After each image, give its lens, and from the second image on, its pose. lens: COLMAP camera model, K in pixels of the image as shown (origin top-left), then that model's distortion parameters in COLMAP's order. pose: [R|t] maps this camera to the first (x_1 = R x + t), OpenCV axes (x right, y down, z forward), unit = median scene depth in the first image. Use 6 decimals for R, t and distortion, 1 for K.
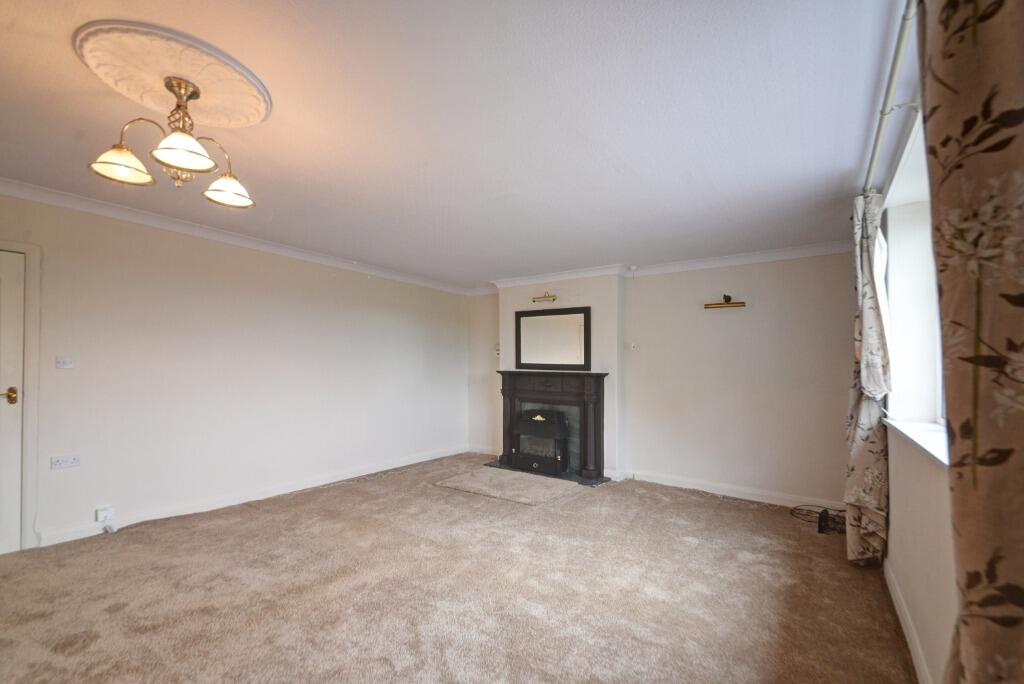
lens RADIAL K [[409.3, 0, 513.8], [0, 409.3, 359.1], [0, 0, 1]] dist [0.000876, 0.000076]
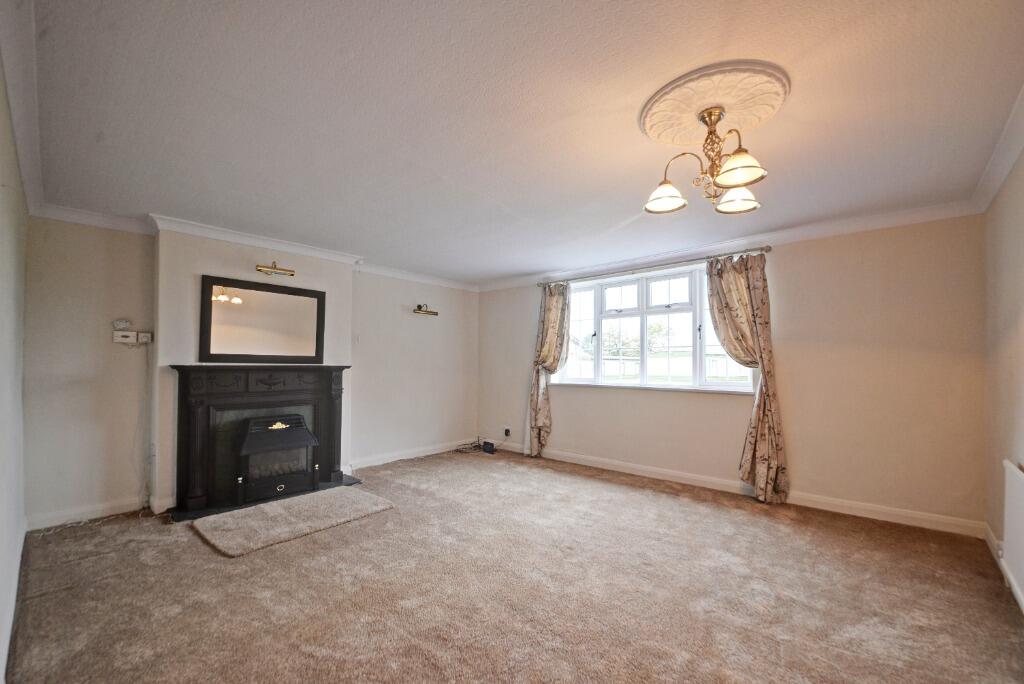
lens RADIAL K [[433.5, 0, 512.0], [0, 433.5, 342.0], [0, 0, 1]] dist [-0.000541, -0.000070]
pose [[0.112350, 0.041597, 0.992798, -0.703783], [-0.016835, 0.999060, -0.039954, 0.012277], [-0.993526, -0.012225, 0.112945, 0.477094]]
